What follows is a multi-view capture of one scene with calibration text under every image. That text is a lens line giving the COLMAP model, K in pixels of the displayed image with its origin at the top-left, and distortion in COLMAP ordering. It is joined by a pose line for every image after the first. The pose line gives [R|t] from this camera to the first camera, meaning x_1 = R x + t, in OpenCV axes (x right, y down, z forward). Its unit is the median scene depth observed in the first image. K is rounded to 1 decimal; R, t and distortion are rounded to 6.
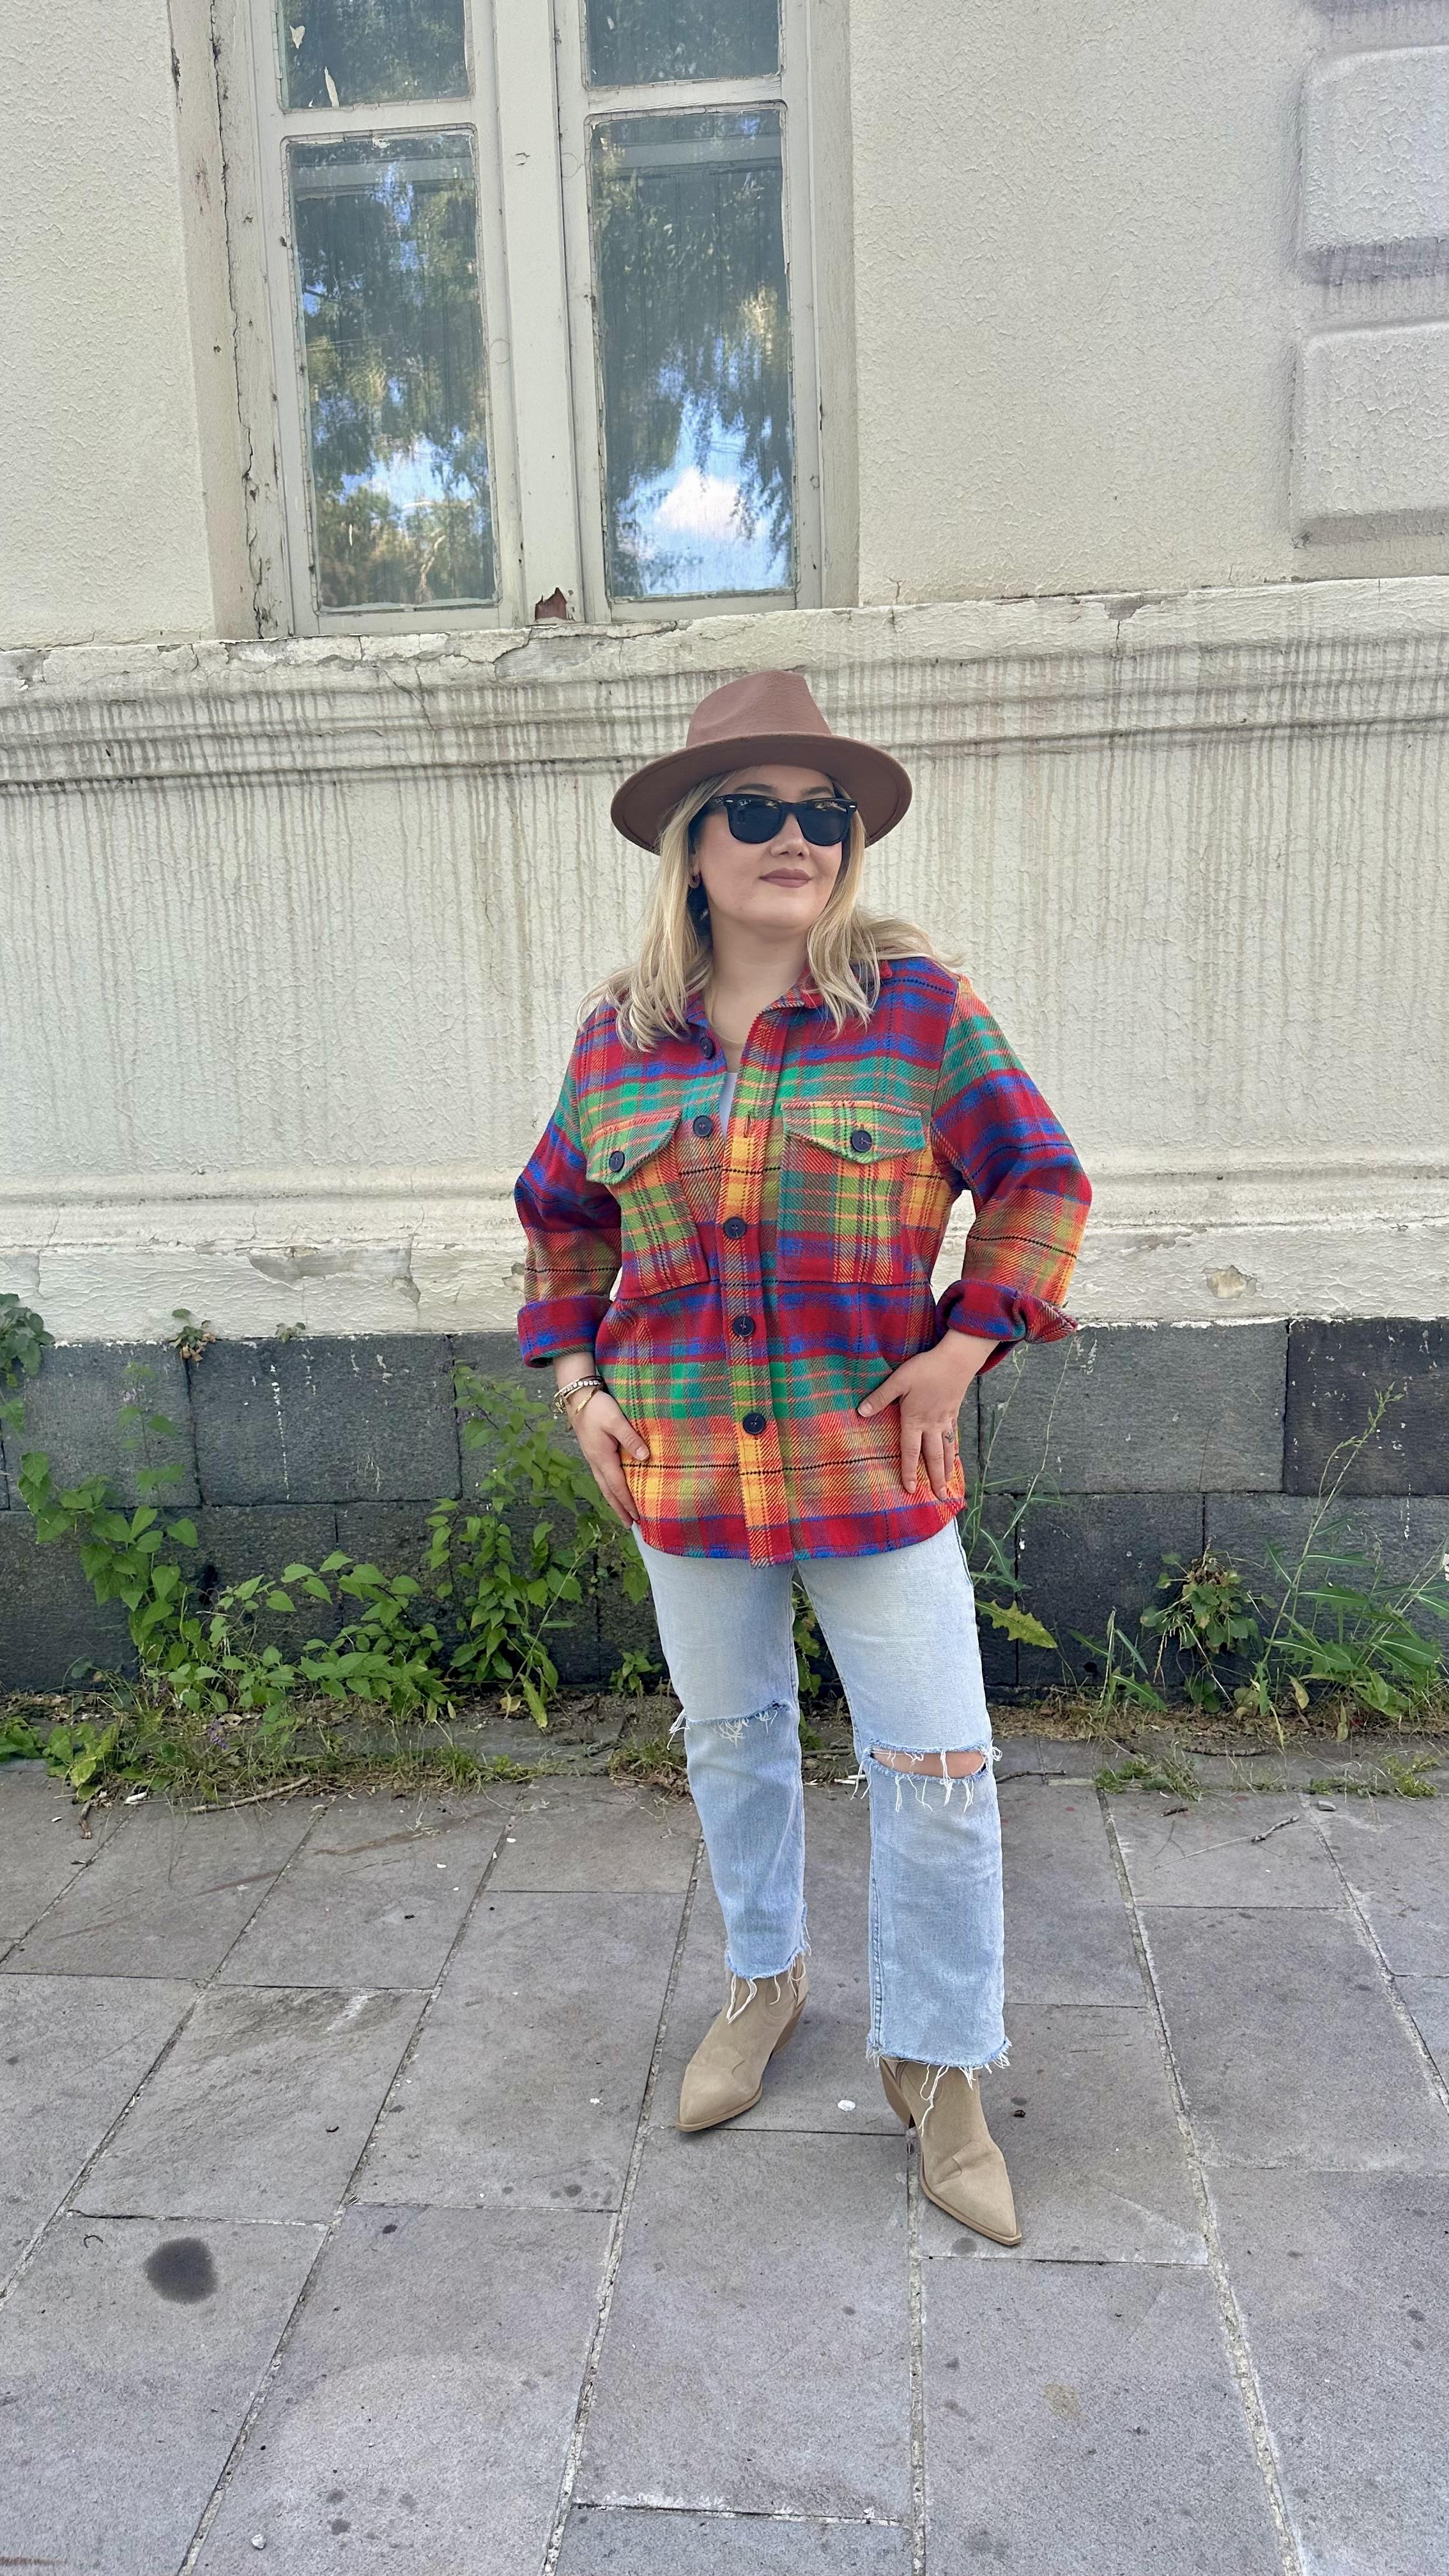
lens RADIAL K [[1790.3, 0, 731.1], [0, 1790.3, 1274.0], [0, 0, 1]] dist [0.001553, -0.008912]
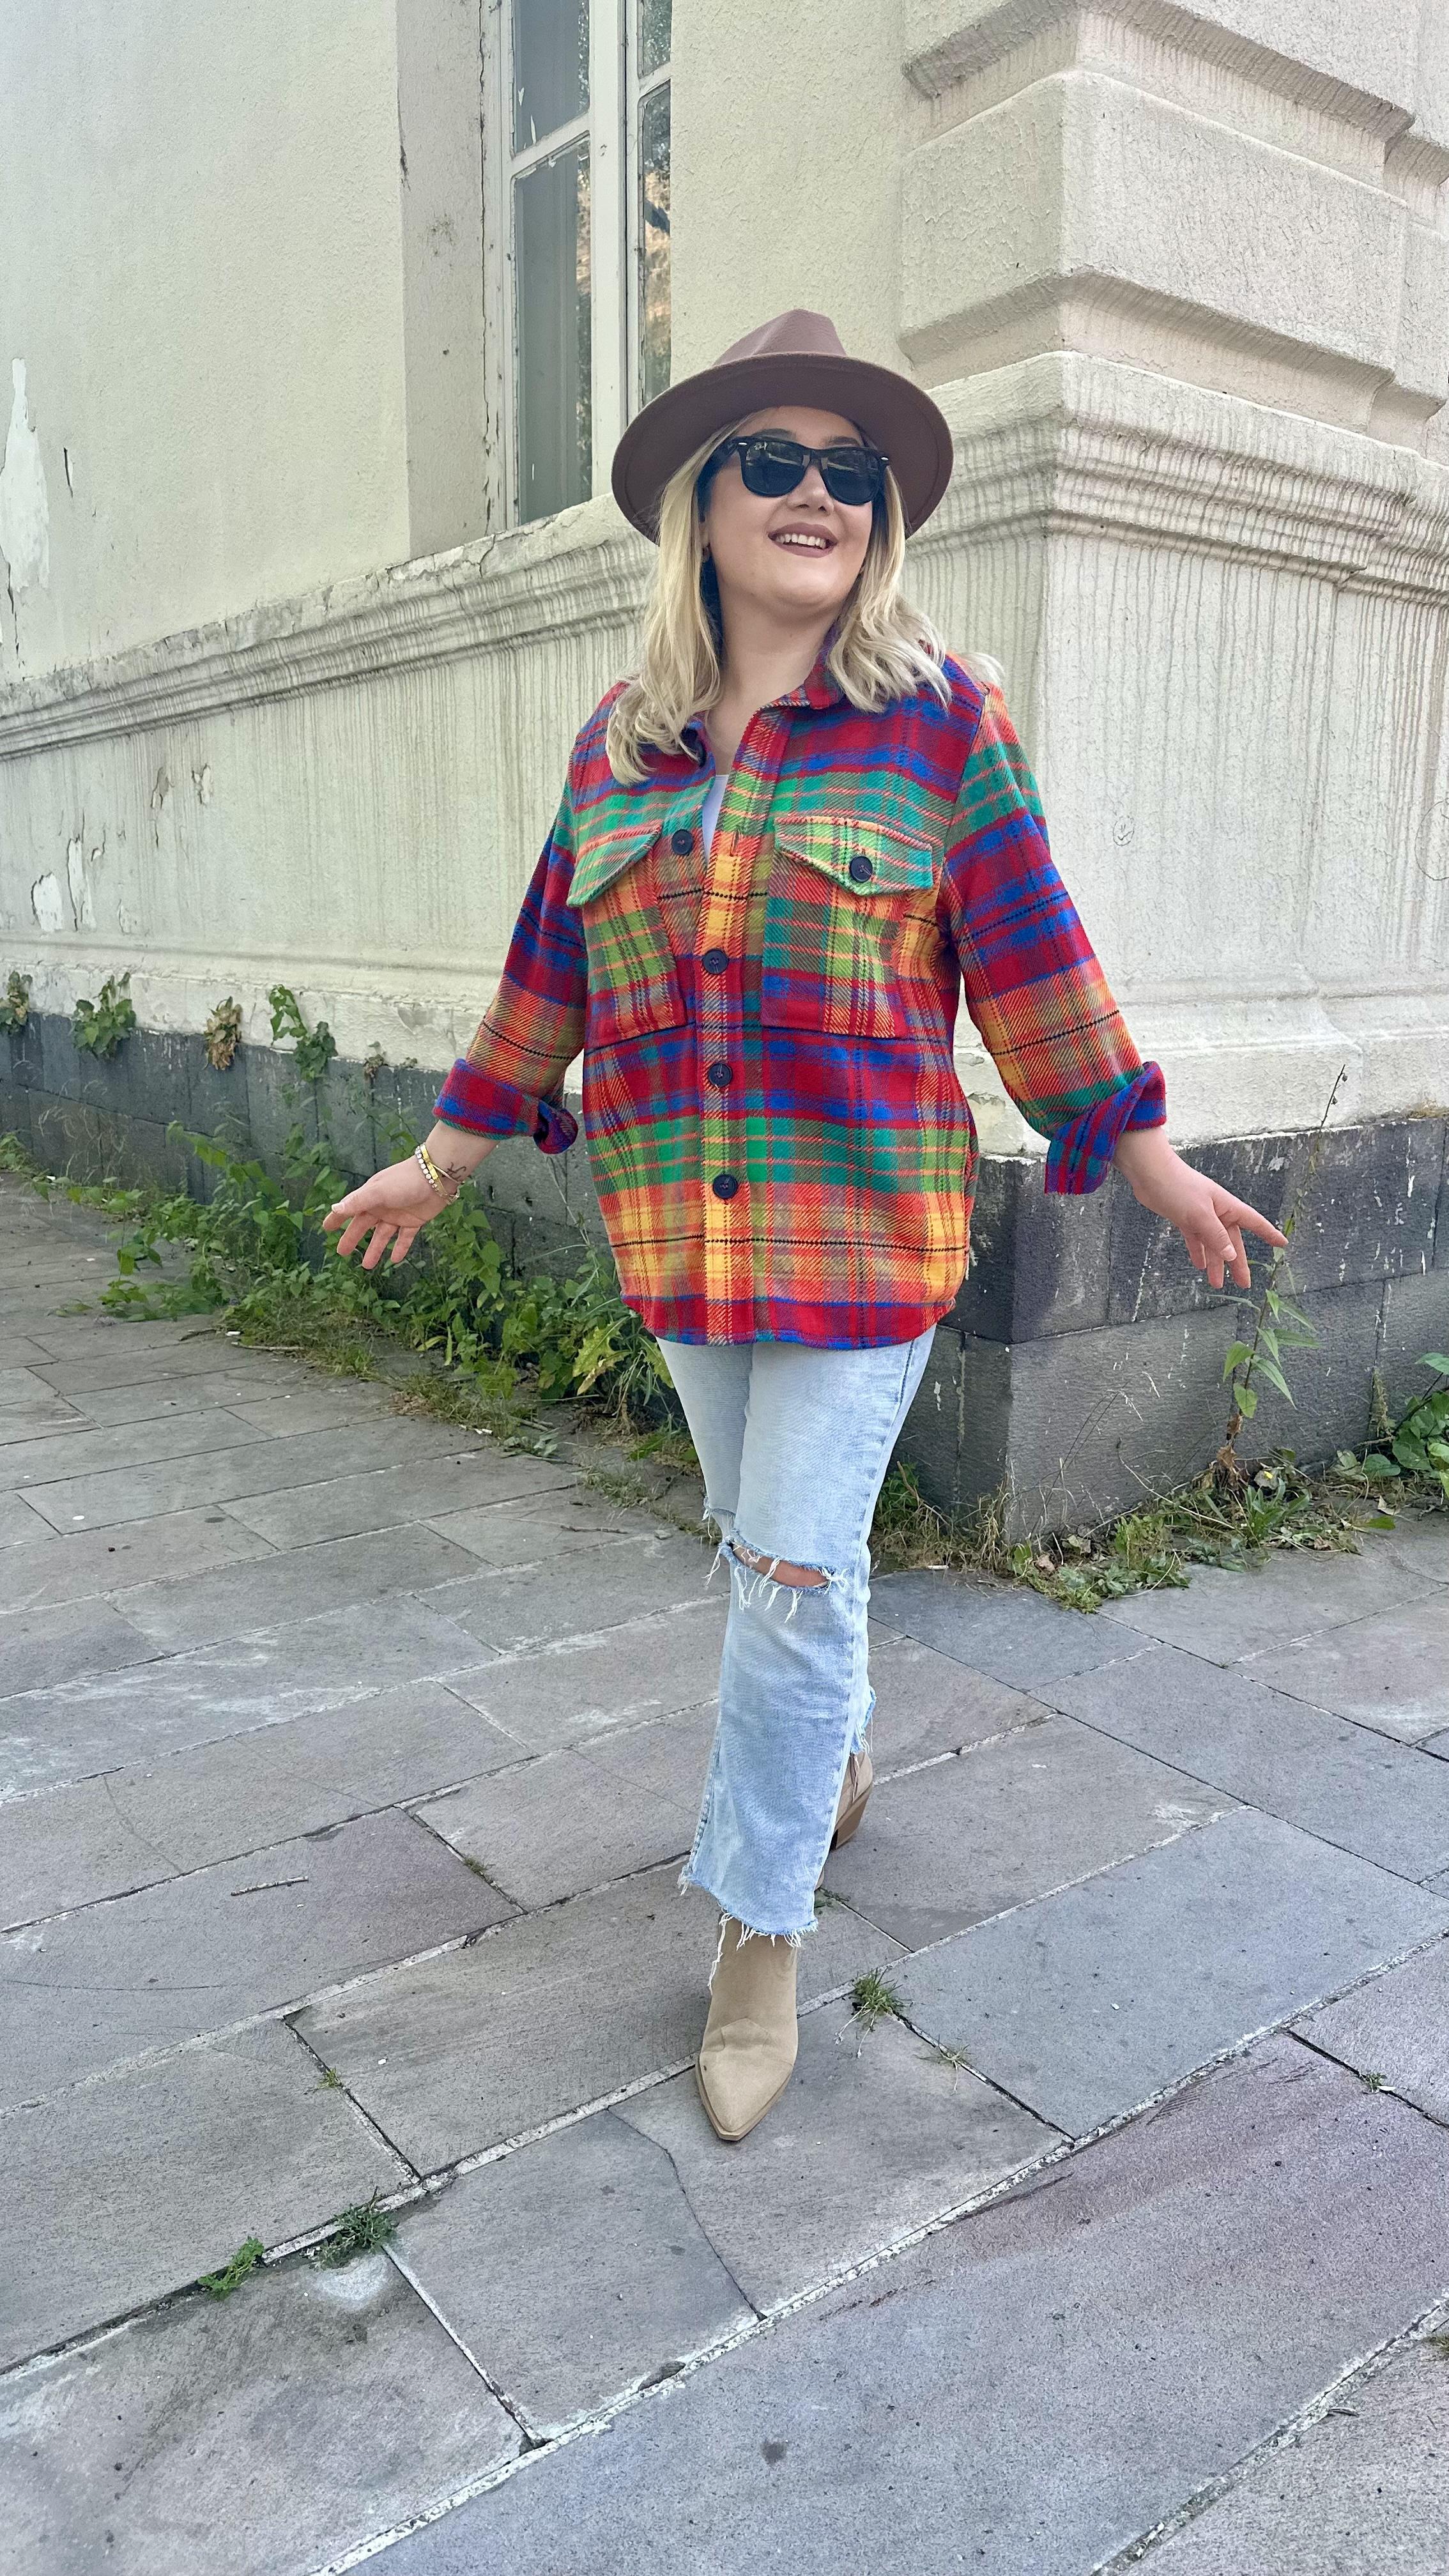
lens RADIAL K [[1790.3, 0, 737.1], [0, 1790.3, 1298.2], [0, 0, 1]] dist [0.001553, -0.008912]
pose [[0.661673, 0.193070, -0.724508, 1.018649], [-0.158229, 0.980473, 0.116774, 0.008634], [0.732906, 0.037372, 0.679302, 0.244396]]
